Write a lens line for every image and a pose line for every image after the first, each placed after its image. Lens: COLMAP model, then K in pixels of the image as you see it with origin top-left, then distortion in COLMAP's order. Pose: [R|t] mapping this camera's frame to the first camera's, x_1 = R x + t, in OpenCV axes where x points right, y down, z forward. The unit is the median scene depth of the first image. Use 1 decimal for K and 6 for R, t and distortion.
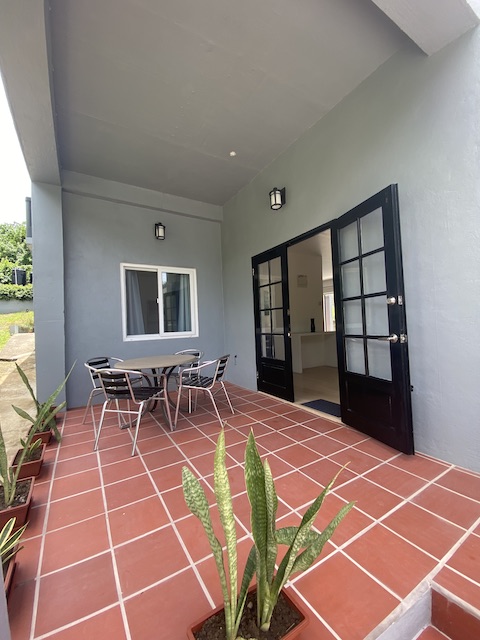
lens RADIAL K [[256.7, 0, 237.1], [0, 256.7, 319.4], [0, 0, 1]] dist [-0.013787, -0.006073]
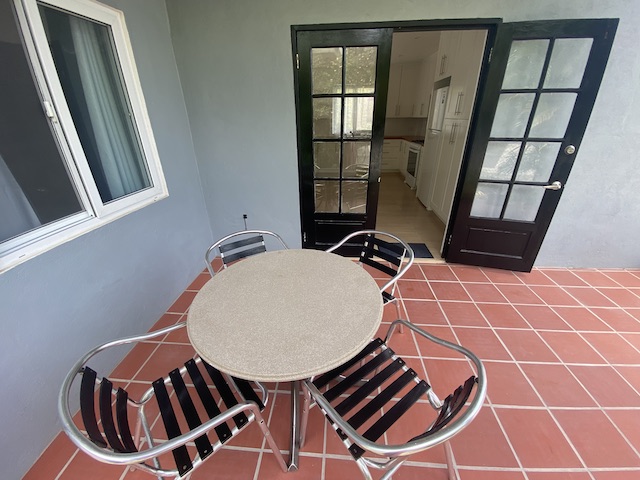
lens RADIAL K [[256.7, 0, 313.8], [0, 256.7, 243.9], [0, 0, 1]] dist [-0.013787, -0.006073]
pose [[0.578243, -0.331270, 0.745584, -0.654293], [-0.025037, 0.906222, 0.422061, -0.097666], [-0.815480, -0.262721, 0.515722, 0.899716]]
